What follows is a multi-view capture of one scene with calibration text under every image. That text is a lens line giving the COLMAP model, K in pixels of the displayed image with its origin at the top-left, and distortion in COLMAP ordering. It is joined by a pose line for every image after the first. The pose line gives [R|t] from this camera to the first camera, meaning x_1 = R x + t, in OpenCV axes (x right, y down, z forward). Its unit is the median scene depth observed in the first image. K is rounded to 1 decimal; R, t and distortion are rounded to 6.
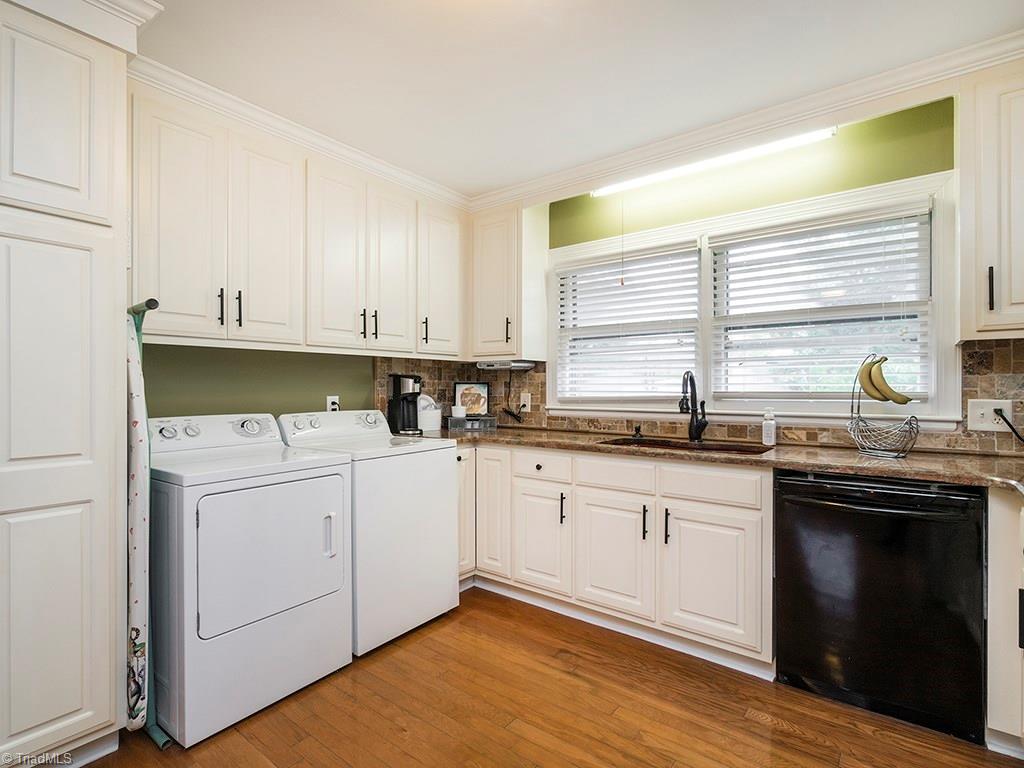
lens RADIAL K [[543.9, 0, 439.9], [0, 543.9, 387.6], [0, 0, 1]] dist [-0.000365, -0.001289]
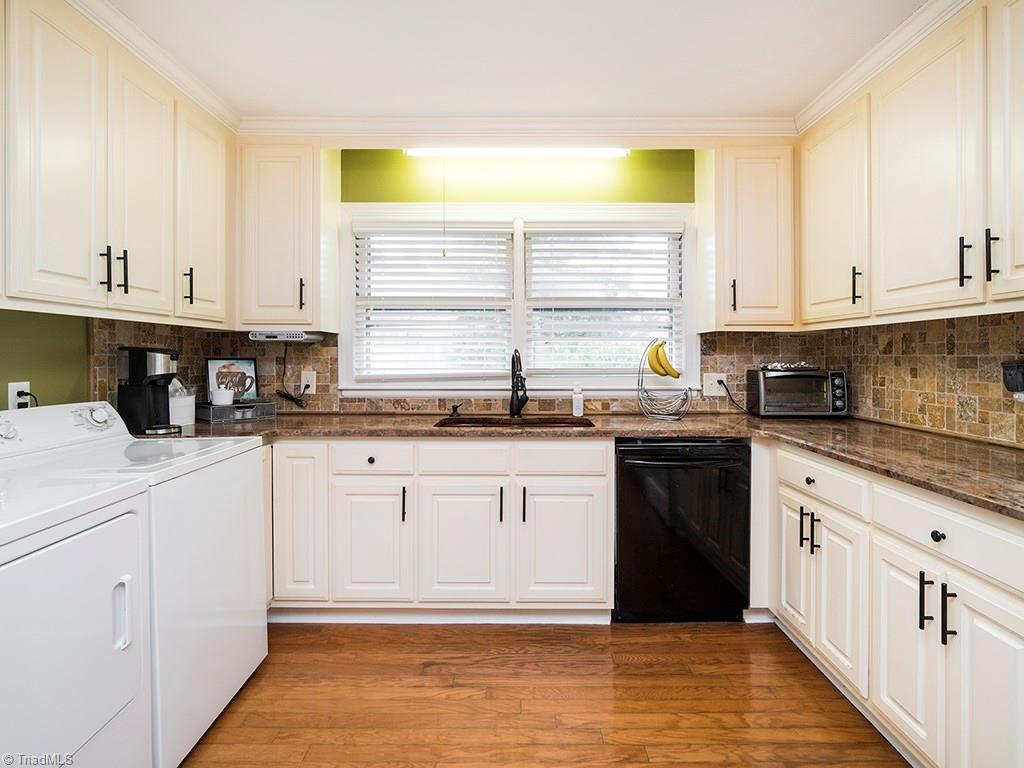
lens RADIAL K [[569.1, 0, 534.6], [0, 569.1, 361.2], [0, 0, 1]] dist [-0.017443, 0.001560]
pose [[0.733628, -0.003933, 0.679540, -0.225686], [0.000035, 0.999983, 0.005749, -0.012612], [-0.679551, -0.004194, 0.733616, 0.173268]]
